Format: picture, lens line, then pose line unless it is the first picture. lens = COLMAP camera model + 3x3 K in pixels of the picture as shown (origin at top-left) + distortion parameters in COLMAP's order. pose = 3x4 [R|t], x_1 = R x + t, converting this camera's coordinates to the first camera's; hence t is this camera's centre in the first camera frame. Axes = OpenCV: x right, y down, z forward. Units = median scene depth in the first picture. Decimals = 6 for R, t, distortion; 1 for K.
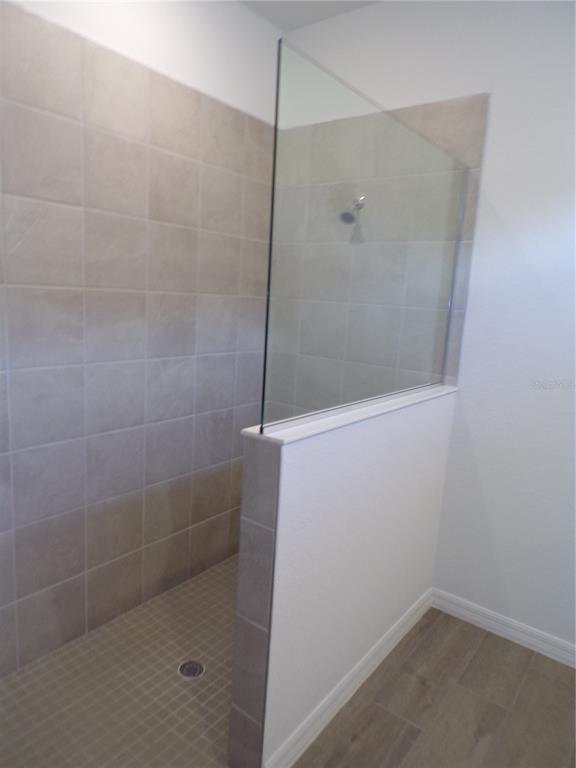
lens RADIAL K [[517.2, 0, 285.2], [0, 517.2, 383.6], [0, 0, 1]] dist [-0.005144, 0.010528]
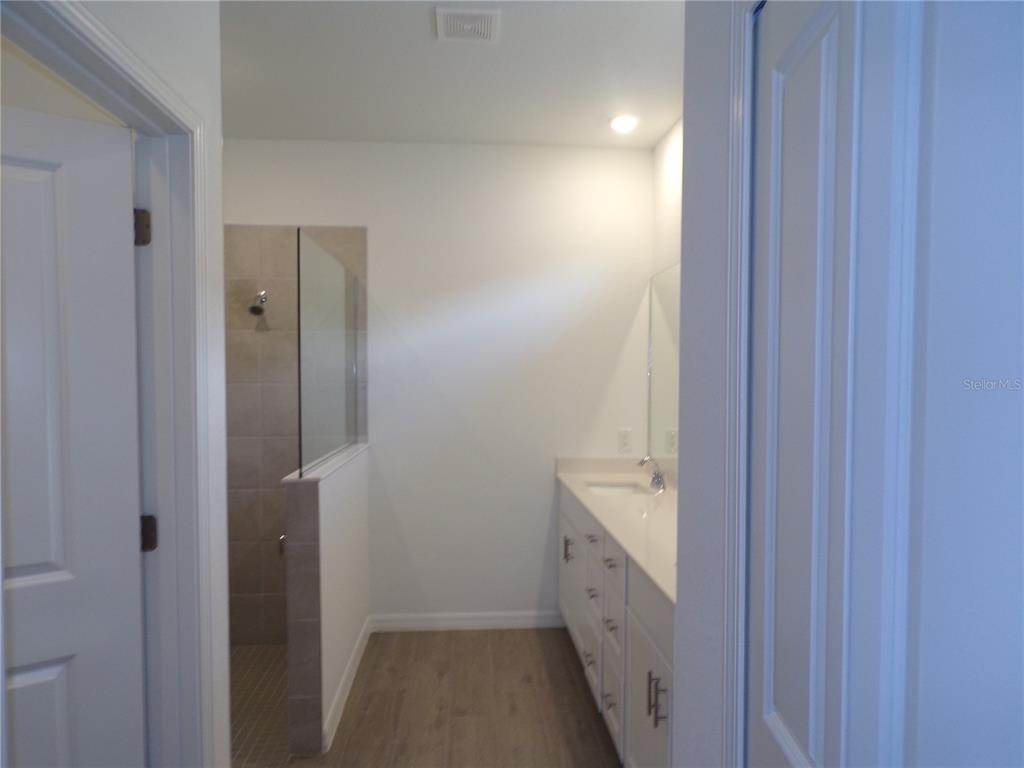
lens RADIAL K [[689.6, 0, 517.3], [0, 689.6, 387.1], [0, 0, 1]] dist [-0.005144, 0.010528]
pose [[0.747759, -0.072758, 0.659971, -0.508392], [0.159583, 0.984535, -0.072271, 0.050615], [-0.644507, 0.159362, 0.747807, -0.523787]]
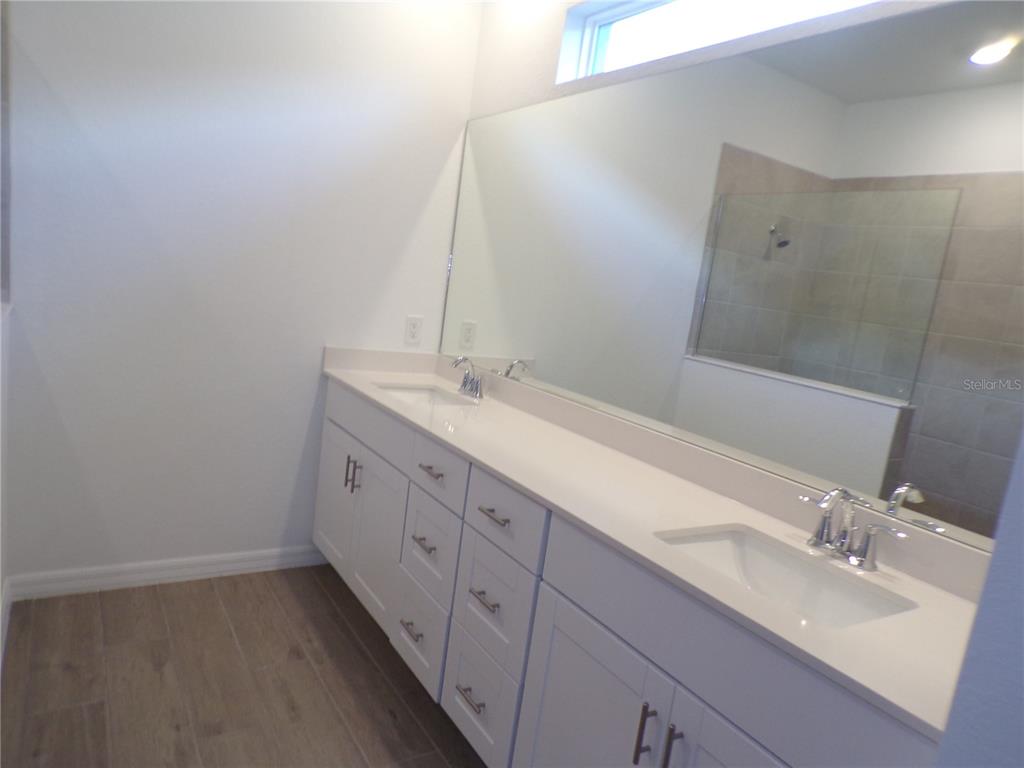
lens RADIAL K [[689.6, 0, 510.3], [0, 689.6, 383.3], [0, 0, 1]] dist [-0.005144, 0.010528]
pose [[0.347843, -0.160419, 0.923727, -0.368873], [0.054727, 0.987047, 0.150808, 0.009657], [-0.935954, -0.001905, 0.352117, -0.029589]]
